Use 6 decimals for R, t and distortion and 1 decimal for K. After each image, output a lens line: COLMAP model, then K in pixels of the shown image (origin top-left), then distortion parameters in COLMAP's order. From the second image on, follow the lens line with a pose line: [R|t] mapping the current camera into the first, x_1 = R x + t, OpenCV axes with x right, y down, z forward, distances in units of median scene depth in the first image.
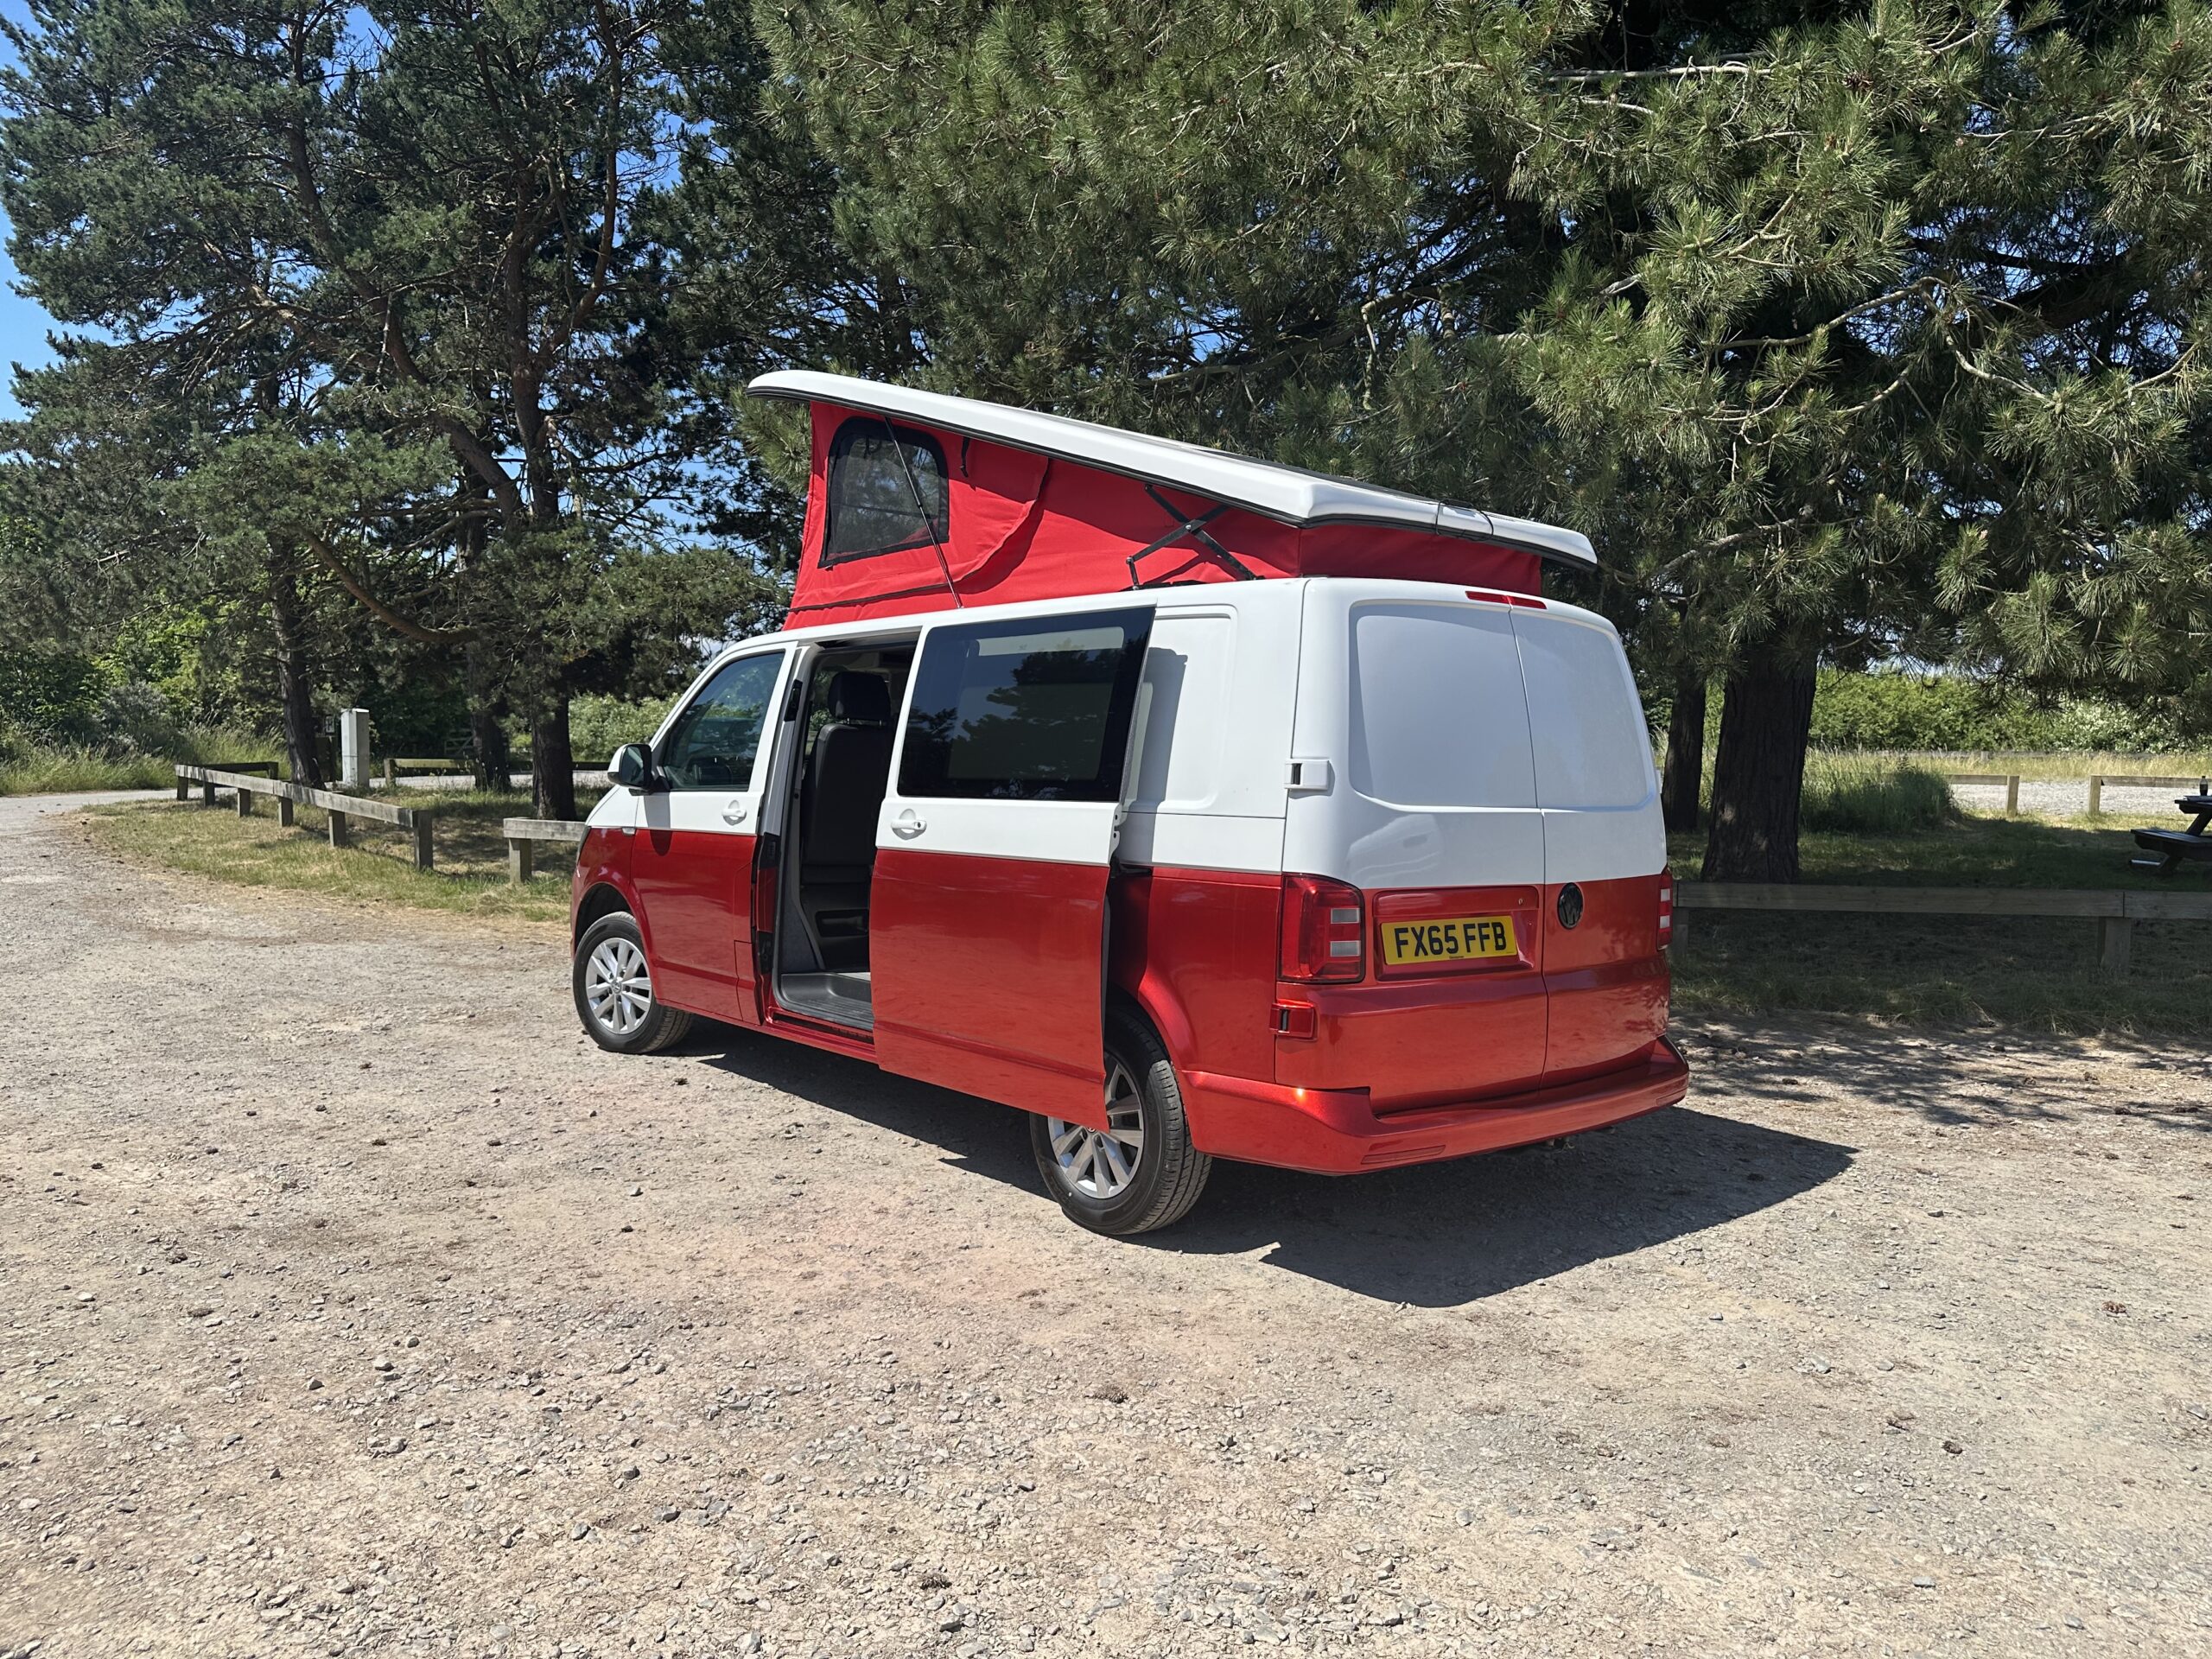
lens RADIAL K [[1568.1, 0, 1097.5], [0, 1568.1, 849.2], [0, 0, 1]] dist [0.048020, -0.064826]
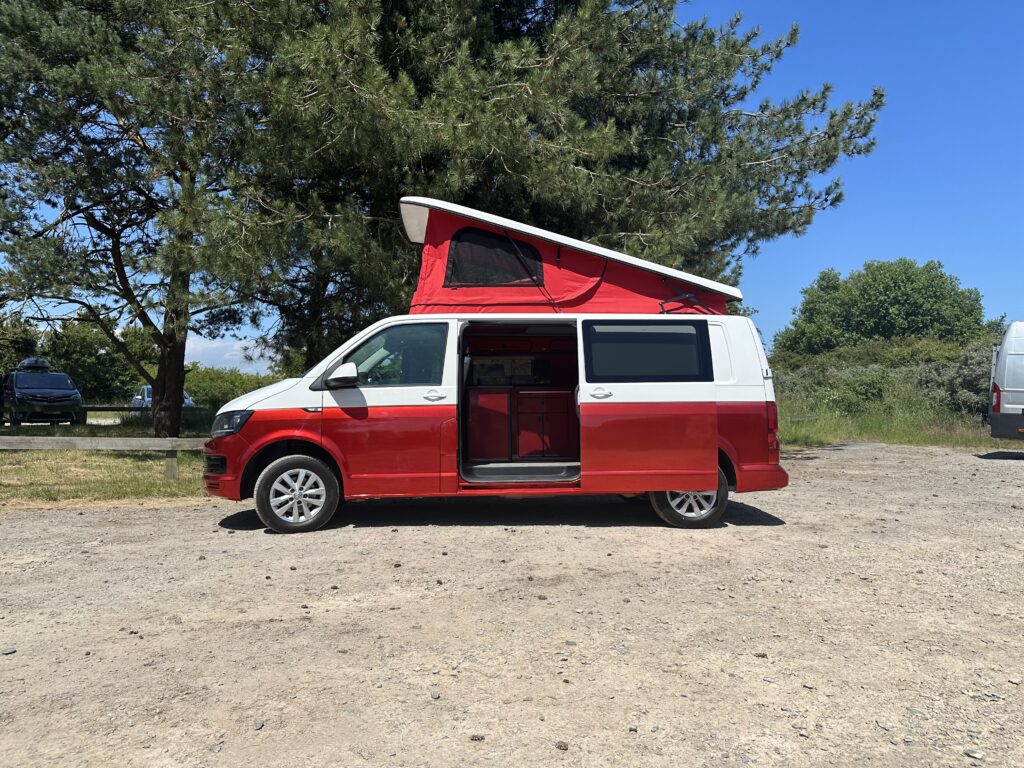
lens RADIAL K [[725.9, 0, 508.1], [0, 725.9, 393.1], [0, 0, 1]] dist [0.048020, -0.064826]
pose [[0.577525, 0.020515, 0.816115, -1.159952], [0.059225, 0.995997, -0.066948, 0.053934], [-0.814222, 0.086999, 0.573999, 0.419193]]
